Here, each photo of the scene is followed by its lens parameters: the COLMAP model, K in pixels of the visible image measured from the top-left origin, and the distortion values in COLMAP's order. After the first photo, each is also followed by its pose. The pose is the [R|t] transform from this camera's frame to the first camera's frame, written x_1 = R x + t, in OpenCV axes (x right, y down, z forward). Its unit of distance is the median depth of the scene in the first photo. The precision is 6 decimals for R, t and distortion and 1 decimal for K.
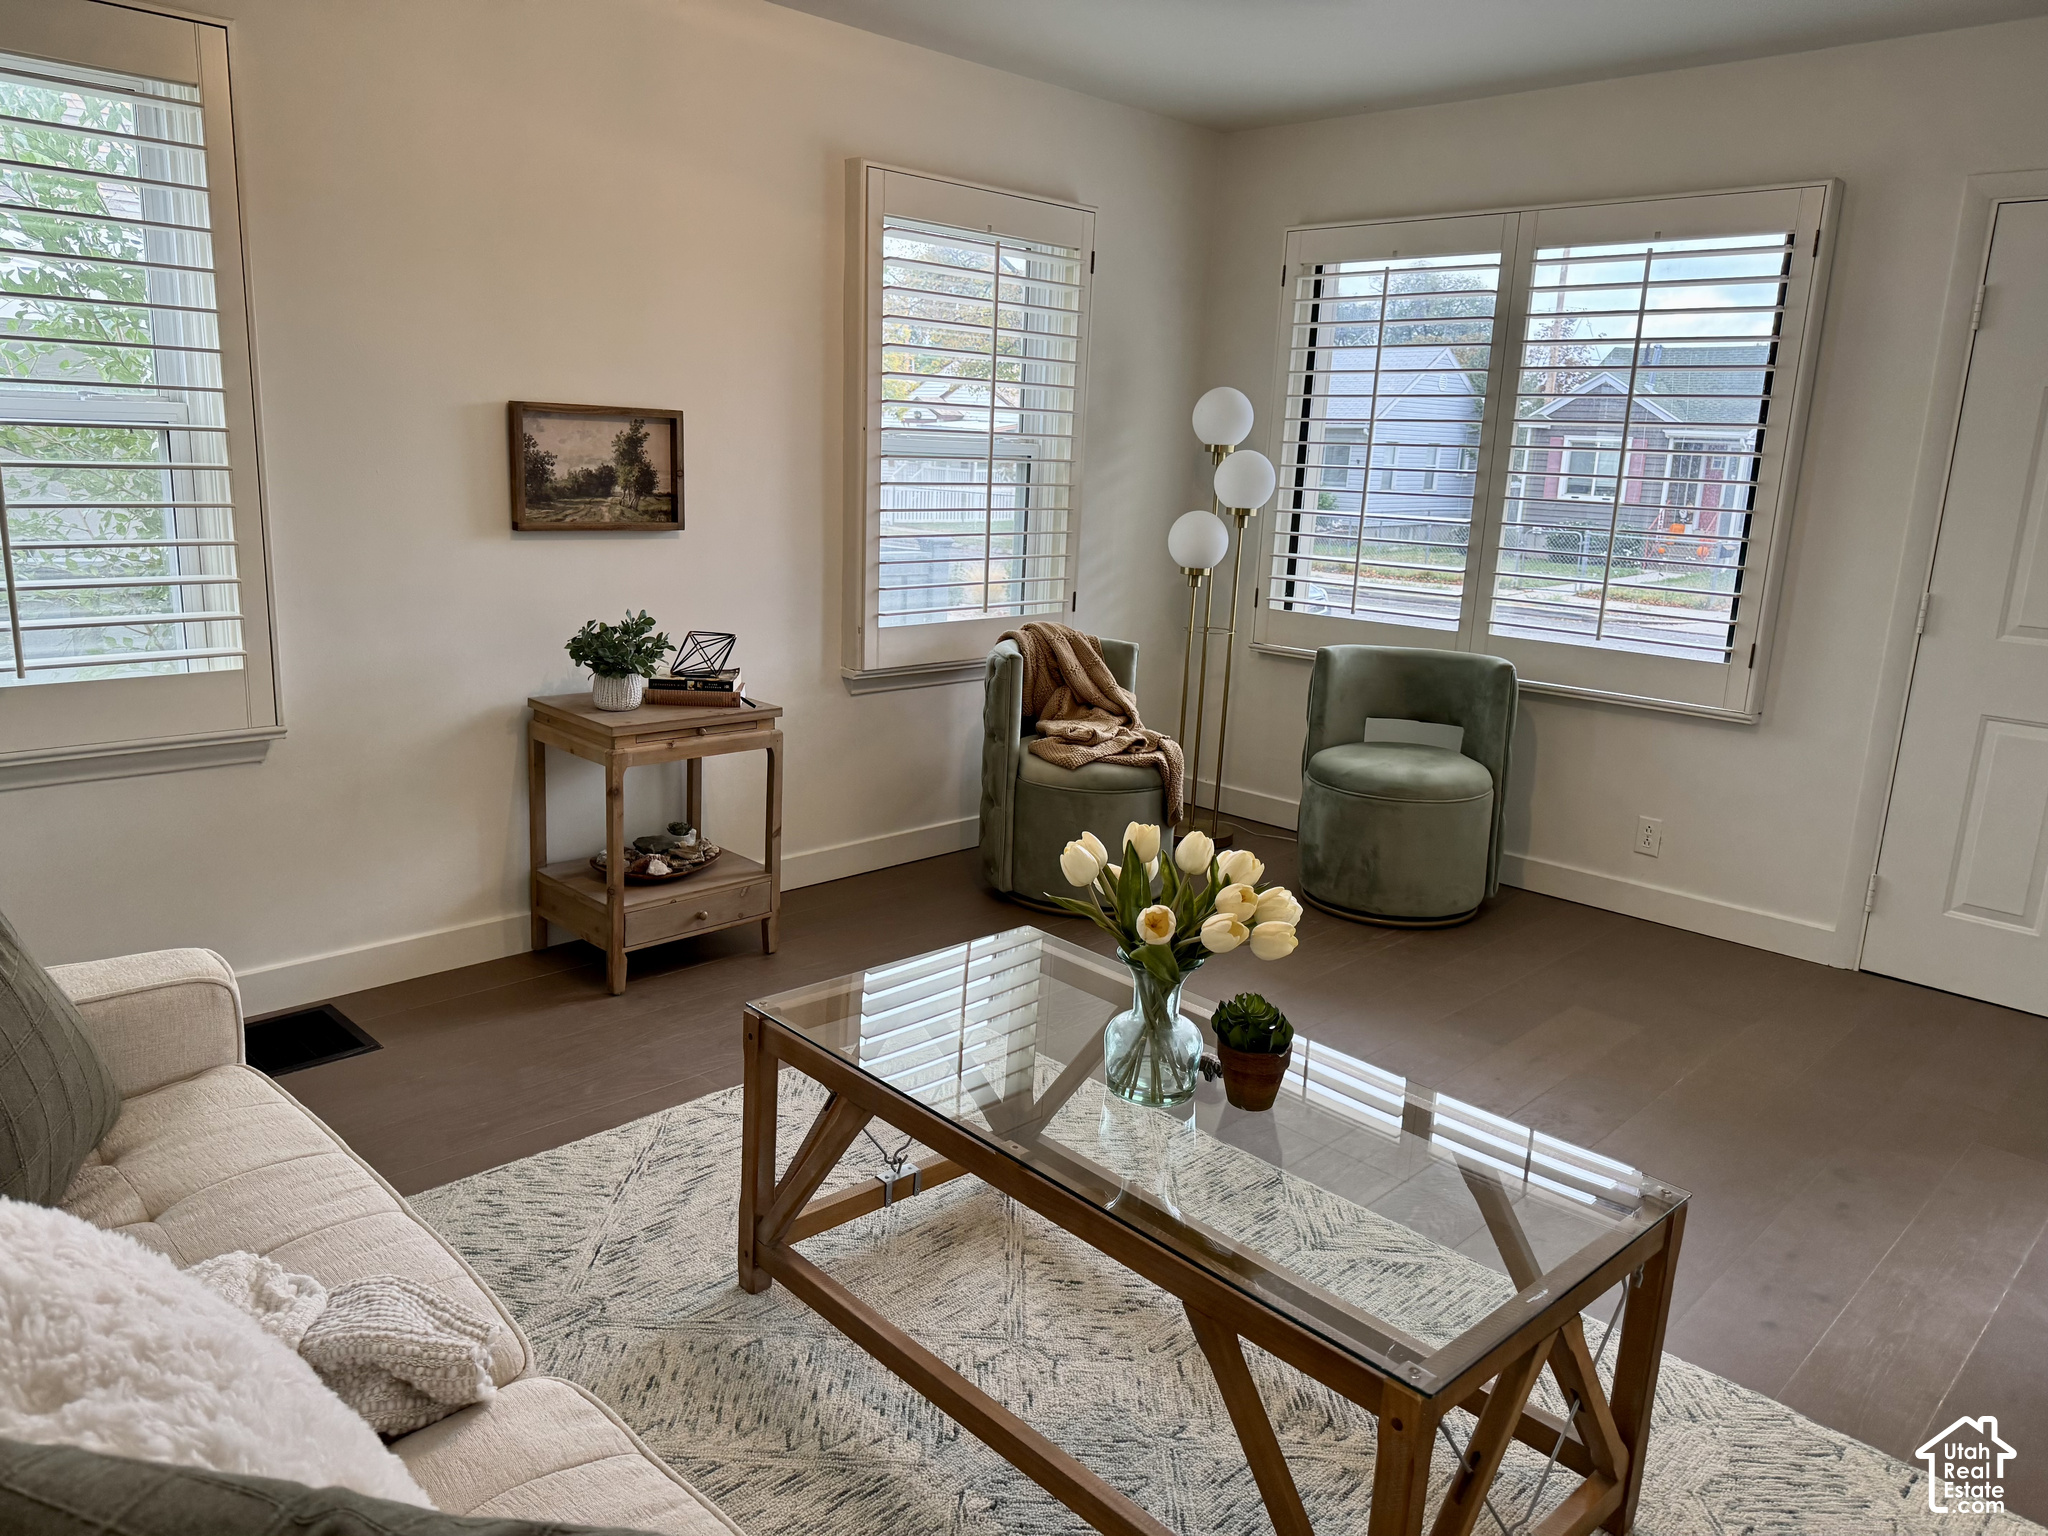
lens RADIAL K [[1428.3, 0, 1032.6], [0, 1428.3, 760.4], [0, 0, 1]] dist [0.031904, -0.035421]
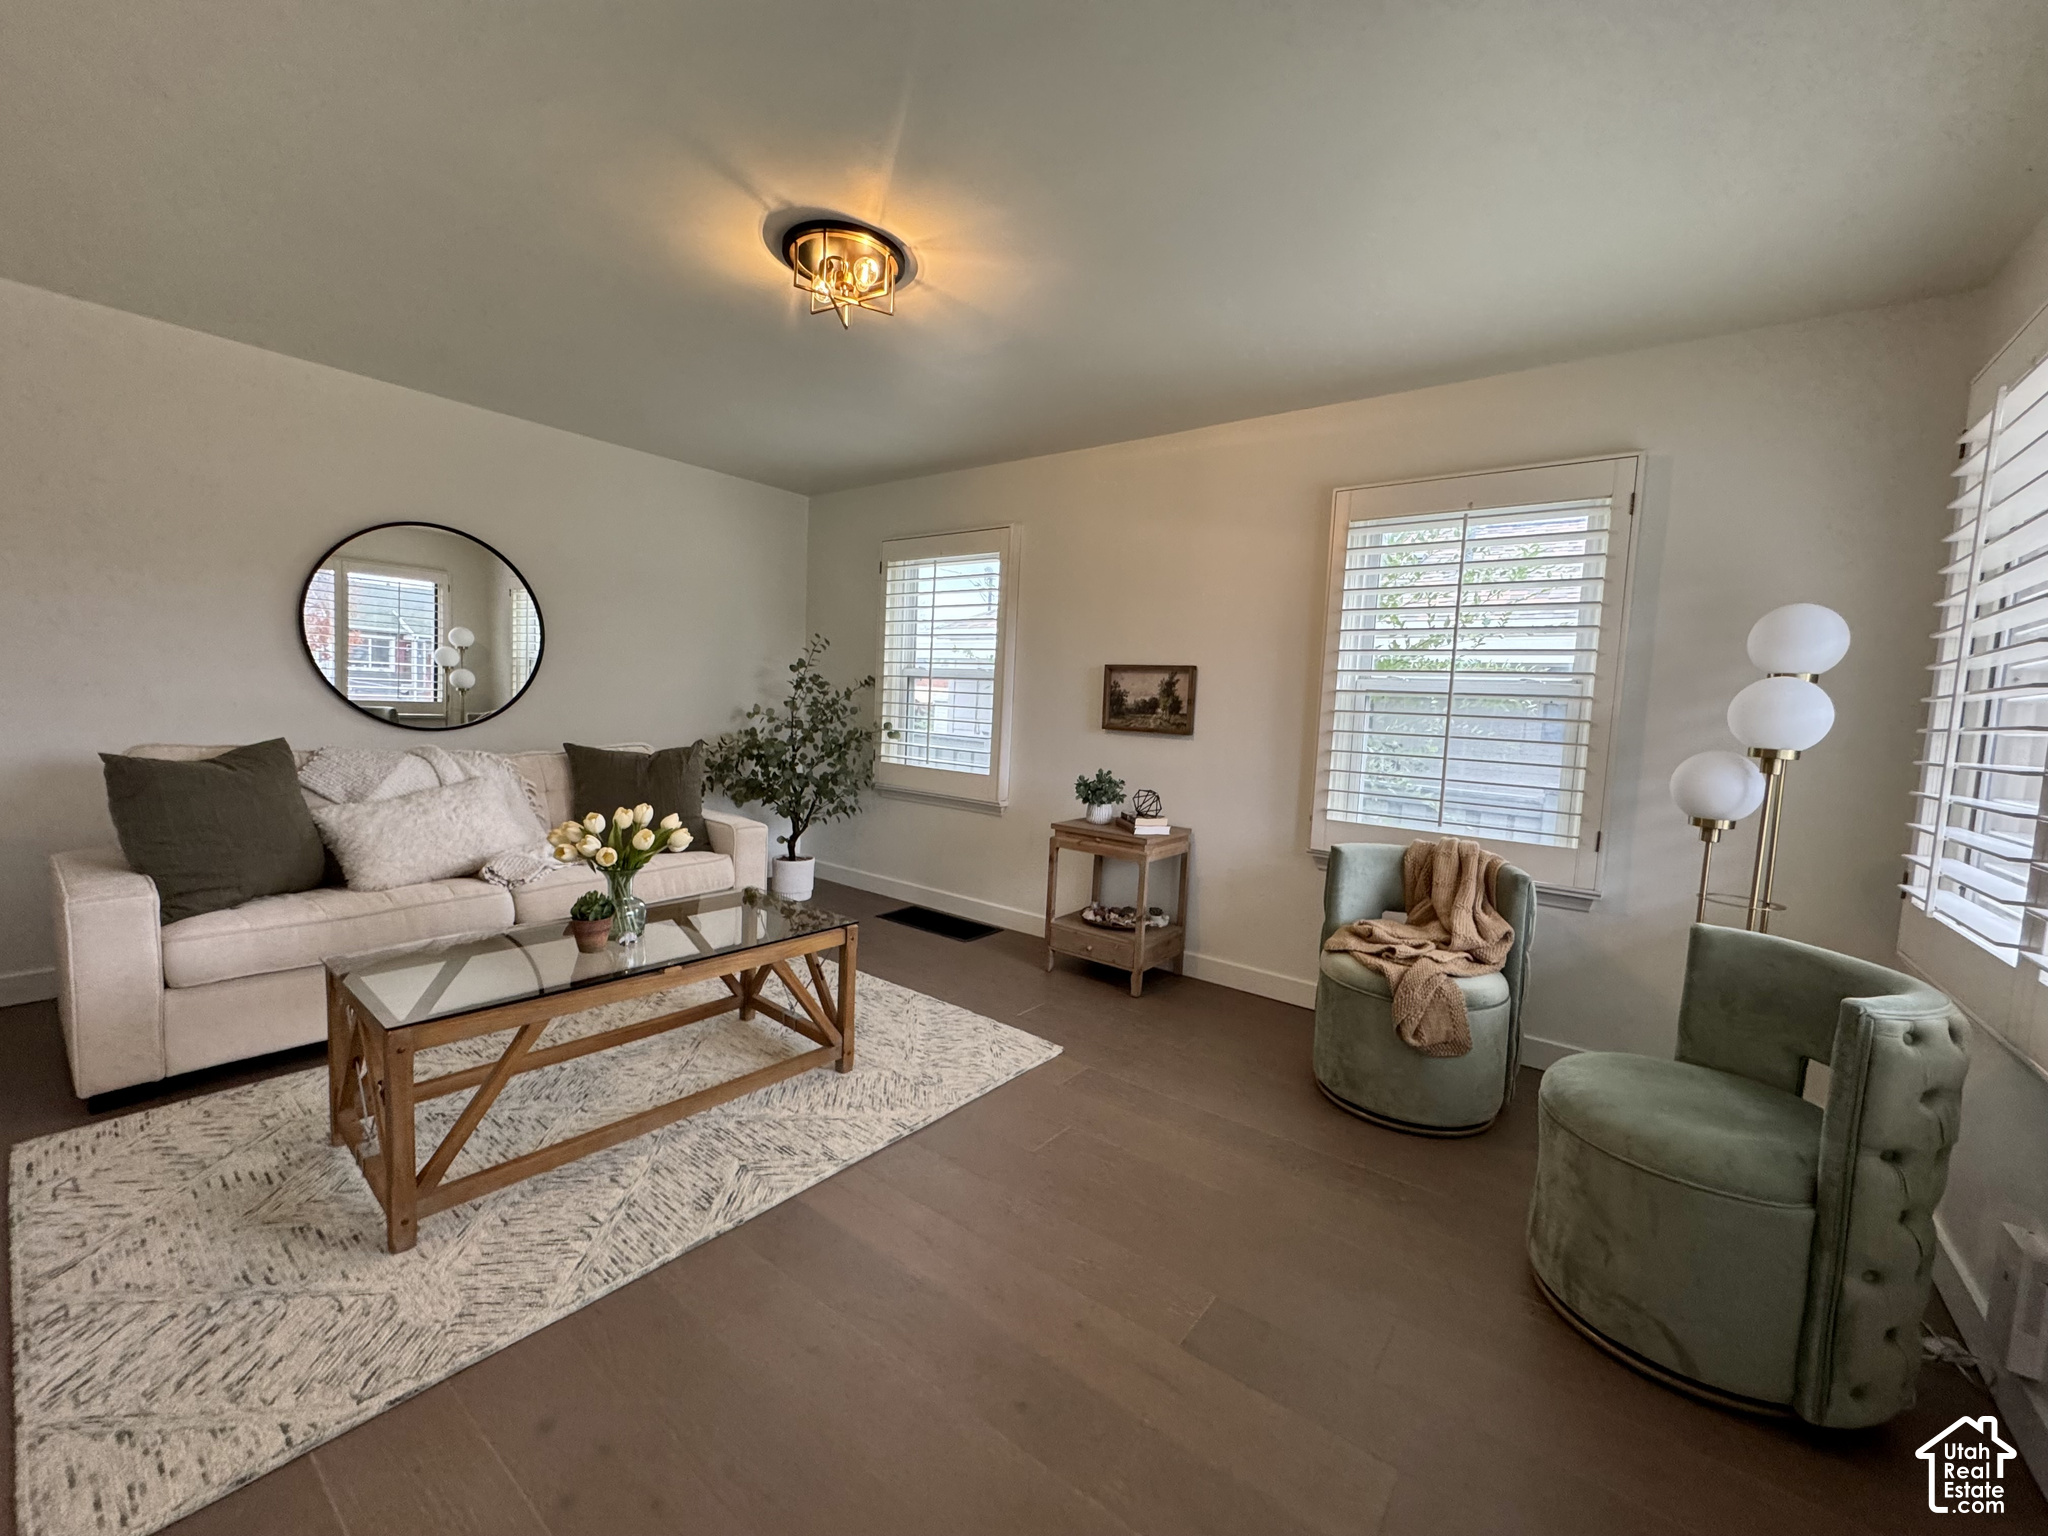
lens RADIAL K [[820.2, 0, 1025.8], [0, 820.2, 761.7], [0, 0, 1]] dist [-0.003372, -0.000798]
pose [[0.122514, 0.034167, -0.991878, 0.687975], [-0.257726, 0.966217, 0.001450, -0.083996], [0.958419, 0.255455, 0.127181, 0.709831]]
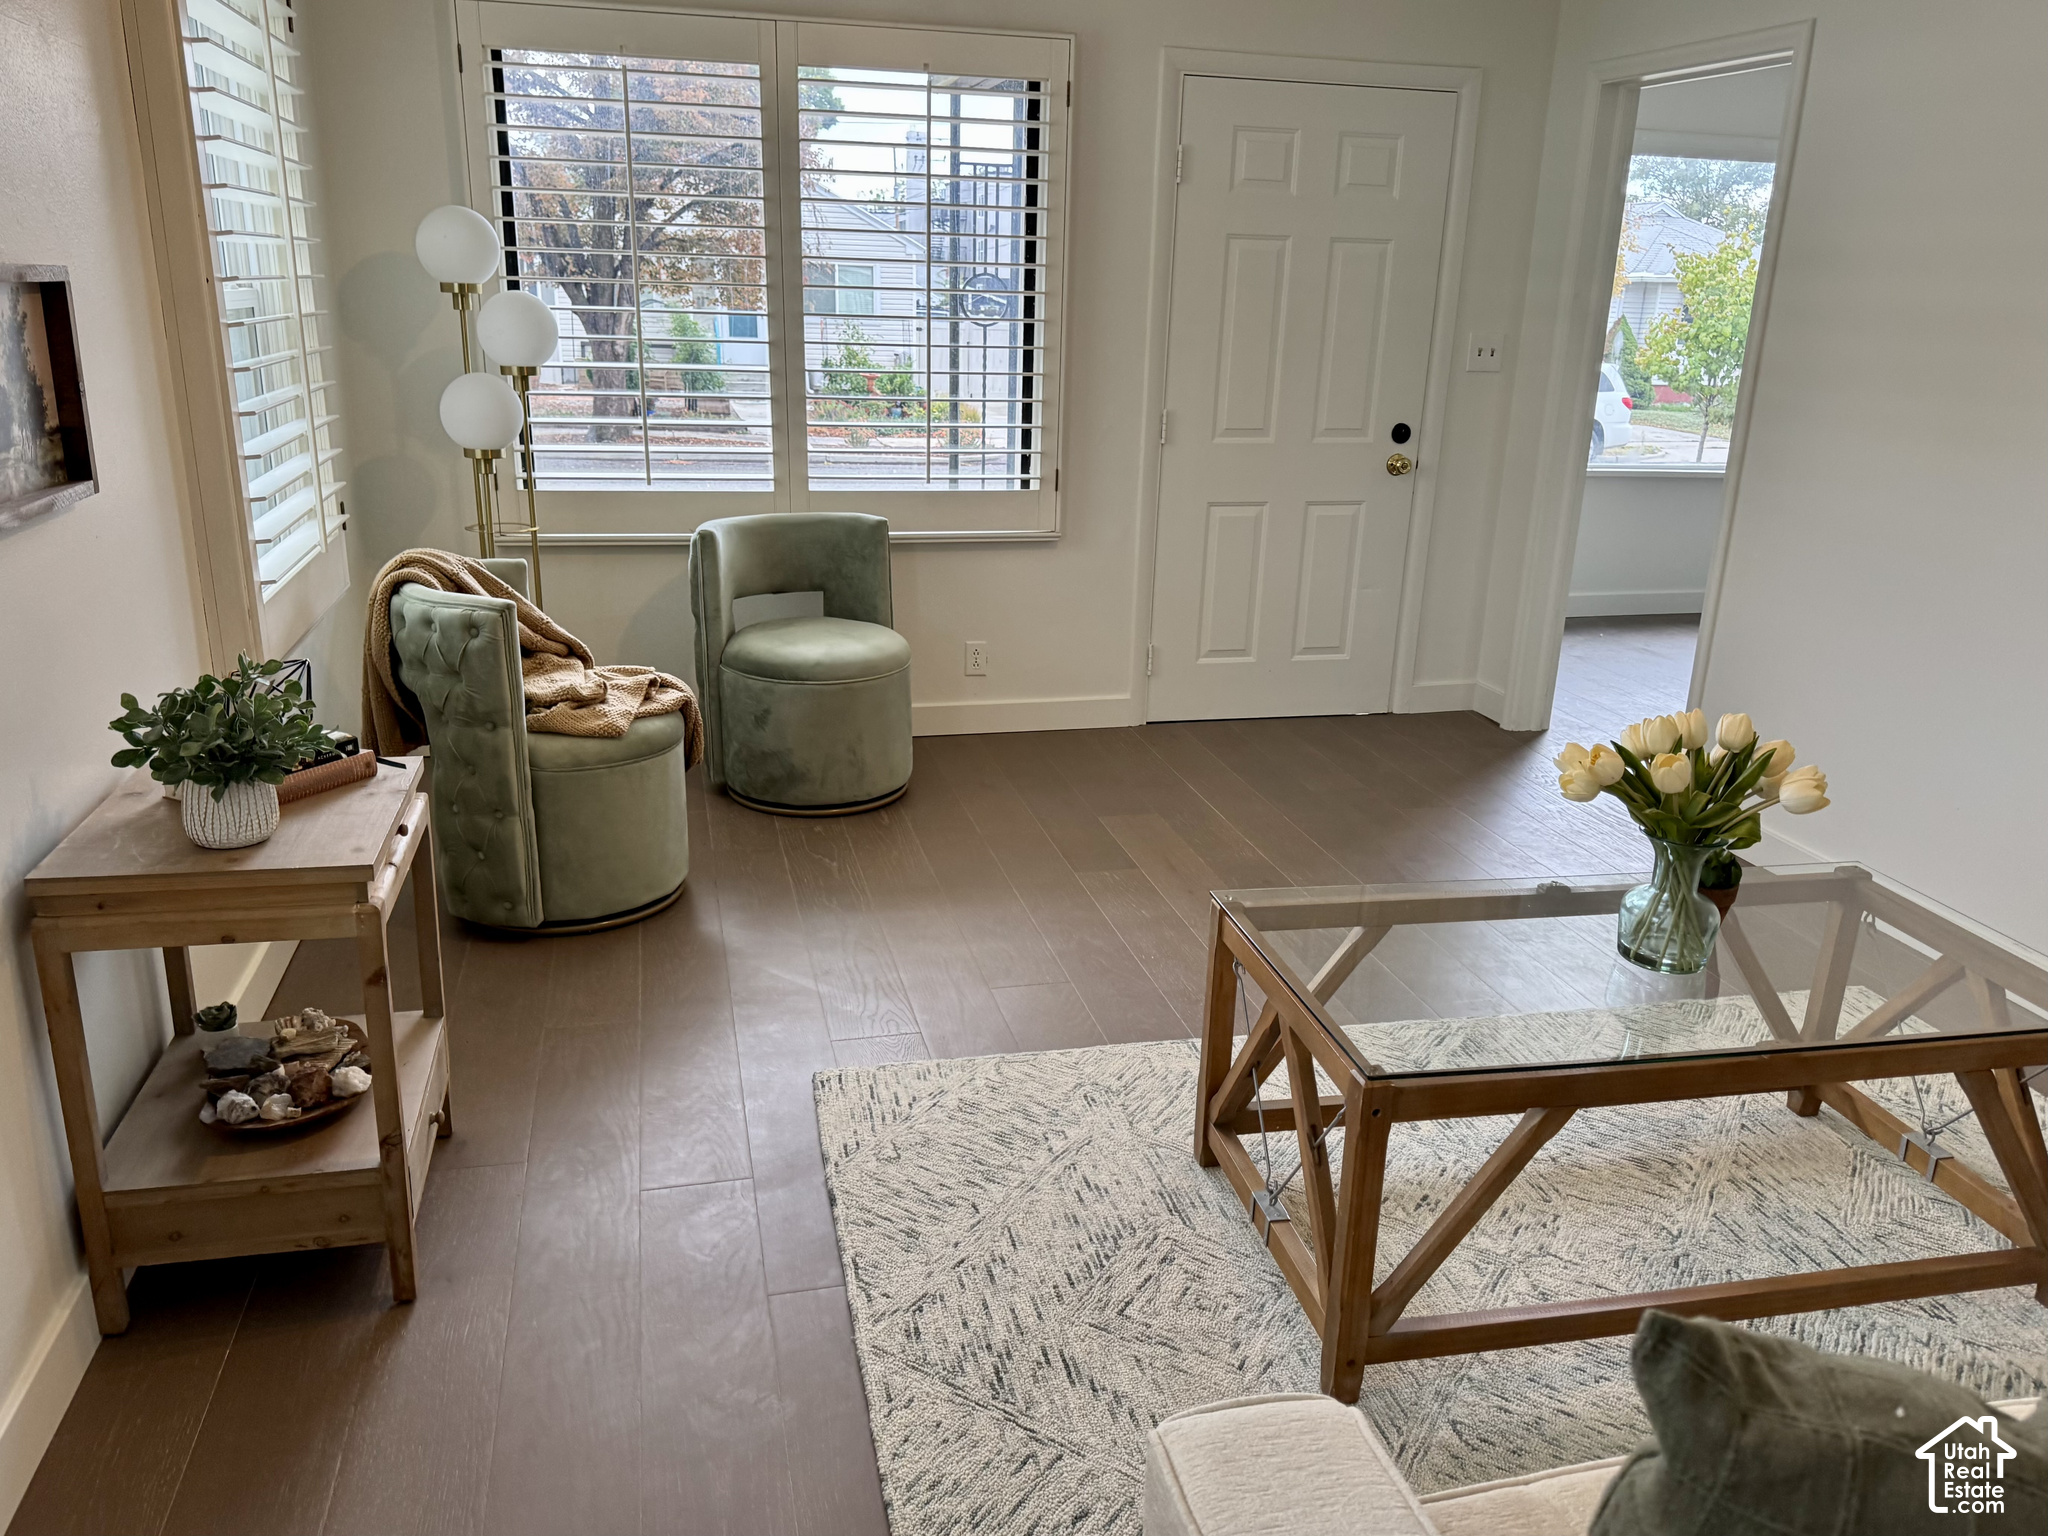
lens RADIAL K [[1428.3, 0, 1024.9], [0, 1428.3, 778.1], [0, 0, 1]] dist [0.031904, -0.035421]
pose [[0.544883, -0.288776, 0.787217, -0.516184], [0.180824, 0.957204, 0.225973, -0.118232], [-0.818783, 0.019219, 0.573781, 0.427377]]
